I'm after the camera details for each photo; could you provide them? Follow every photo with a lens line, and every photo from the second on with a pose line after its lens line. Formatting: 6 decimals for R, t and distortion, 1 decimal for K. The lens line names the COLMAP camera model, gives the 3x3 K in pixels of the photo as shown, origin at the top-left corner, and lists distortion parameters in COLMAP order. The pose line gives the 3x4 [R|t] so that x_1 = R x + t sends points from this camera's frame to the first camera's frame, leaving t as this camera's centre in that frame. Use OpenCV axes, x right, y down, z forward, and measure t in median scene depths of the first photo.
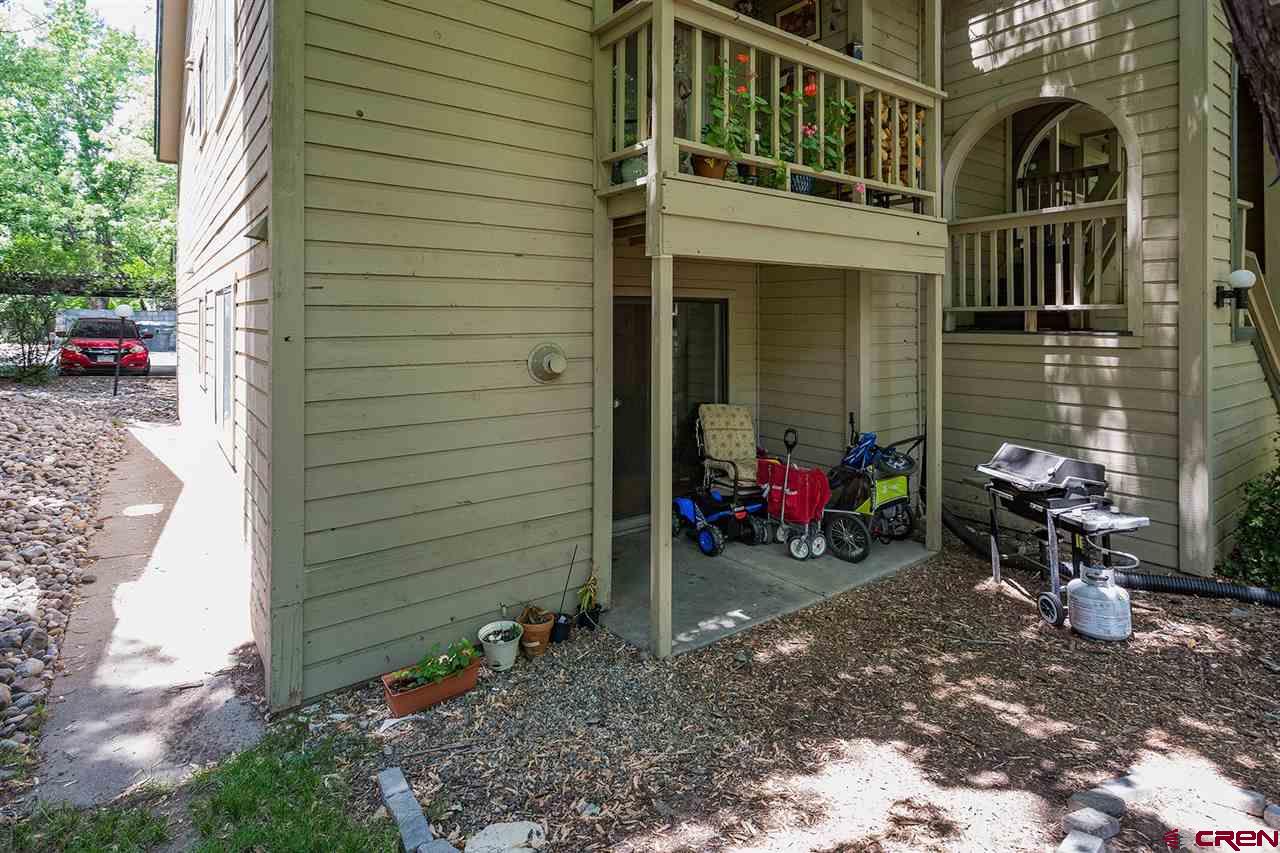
lens RADIAL K [[627.1, 0, 640.0], [0, 627.1, 426.5], [0, 0, 1]] dist [0.002427, 0.000806]
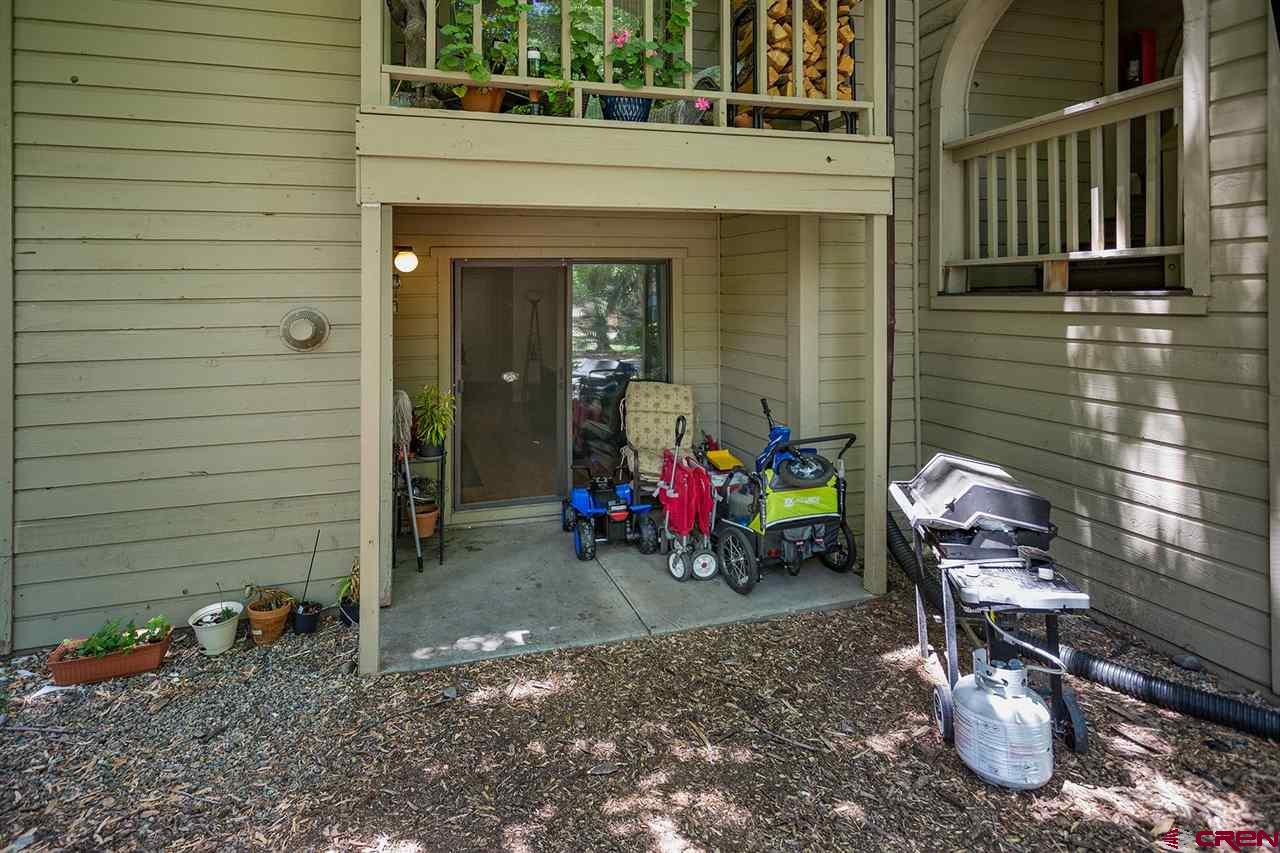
lens RADIAL K [[628.6, 0, 657.3], [0, 628.6, 392.2], [0, 0, 1]] dist [0.003962, 0.001596]
pose [[0.937955, 0.041573, -0.344255, 0.515287], [-0.046033, 0.998928, -0.004788, -0.021975], [0.343687, 0.020338, 0.938864, 0.241123]]
